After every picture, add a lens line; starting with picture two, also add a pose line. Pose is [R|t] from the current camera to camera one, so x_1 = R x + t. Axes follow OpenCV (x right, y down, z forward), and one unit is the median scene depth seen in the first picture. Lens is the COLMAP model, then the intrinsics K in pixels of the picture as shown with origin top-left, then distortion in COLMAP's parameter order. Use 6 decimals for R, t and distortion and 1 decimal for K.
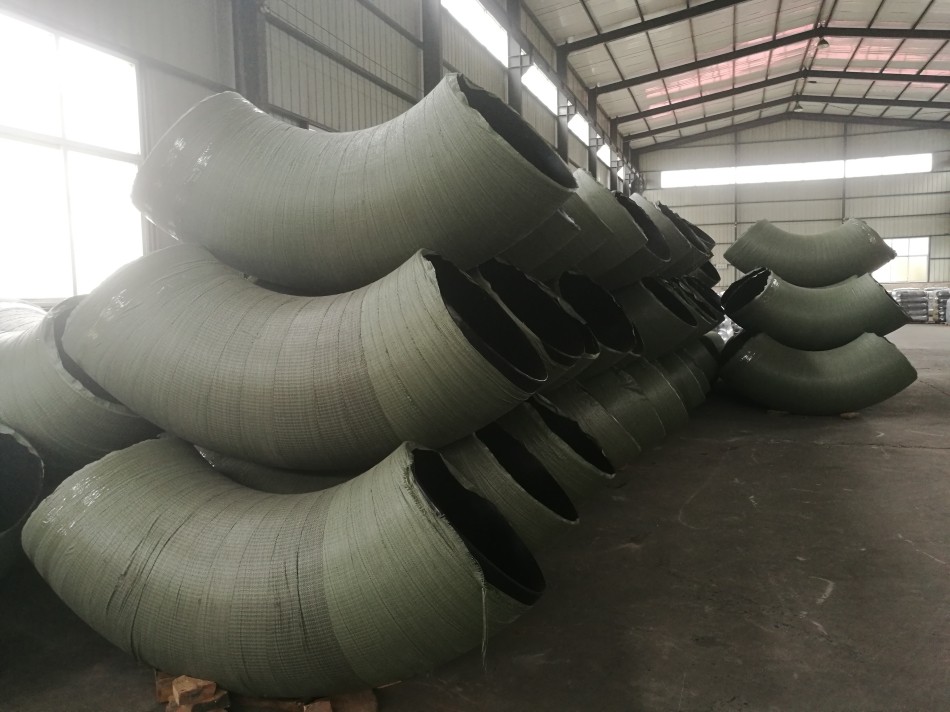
lens RADIAL K [[749.2, 0, 475.0], [0, 749.2, 356.0], [0, 0, 1]] dist [-0.021819, 0.048721]
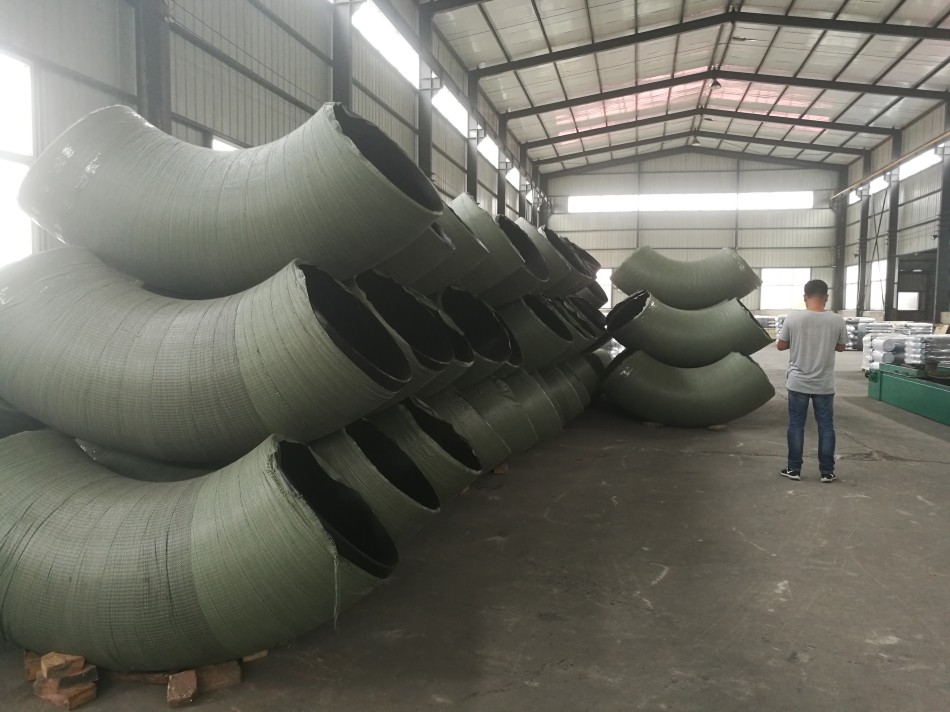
lens RADIAL K [[749.2, 0, 475.0], [0, 749.2, 356.0], [0, 0, 1]] dist [-0.021819, 0.048721]
pose [[0.993066, 0.020906, 0.115681, 0.024925], [-0.018259, 0.999548, -0.023887, 0.007741], [-0.116128, 0.021610, 0.992999, -0.045450]]
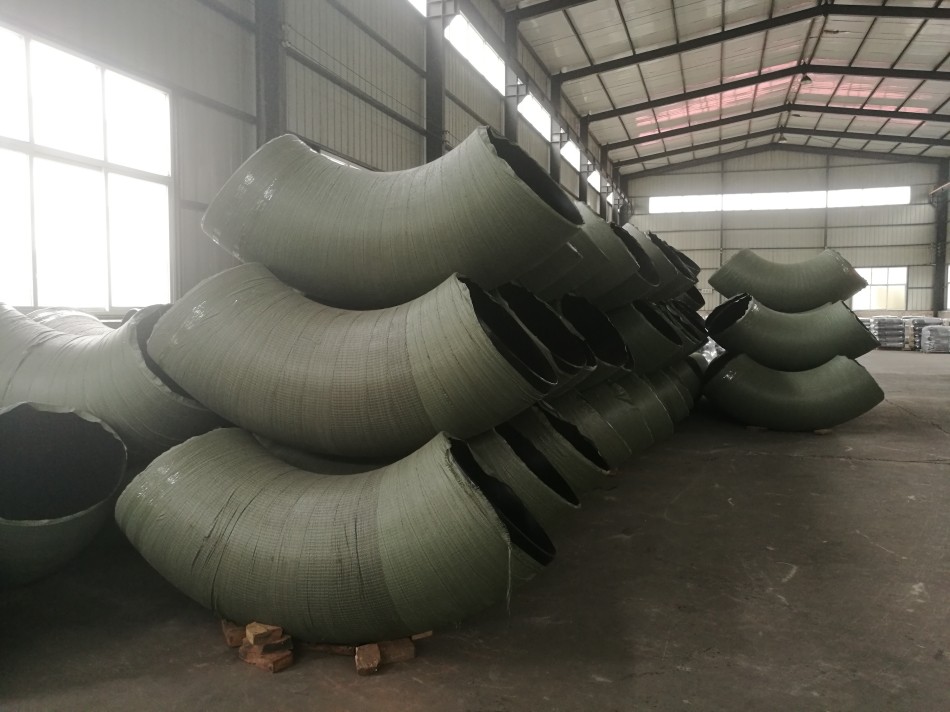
lens RADIAL K [[749.2, 0, 475.0], [0, 749.2, 356.0], [0, 0, 1]] dist [-0.021819, 0.048721]
pose [[0.999643, 0.019787, 0.017927, -0.022314], [-0.019321, 0.999481, -0.025783, 0.007980], [-0.018428, 0.025428, 0.999507, -0.075028]]
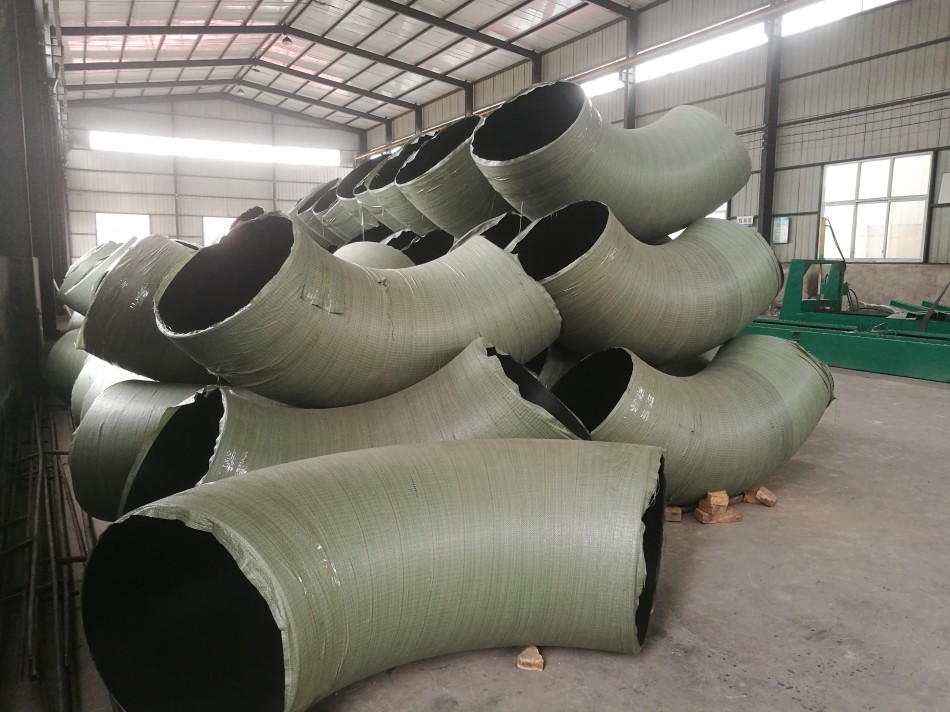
lens RADIAL K [[749.2, 0, 475.0], [0, 749.2, 356.0], [0, 0, 1]] dist [-0.021819, 0.048721]
pose [[0.689950, -0.067435, 0.720709, -0.604702], [0.043315, 0.997713, 0.051888, 0.017225], [-0.722560, -0.004582, 0.691293, 0.097434]]
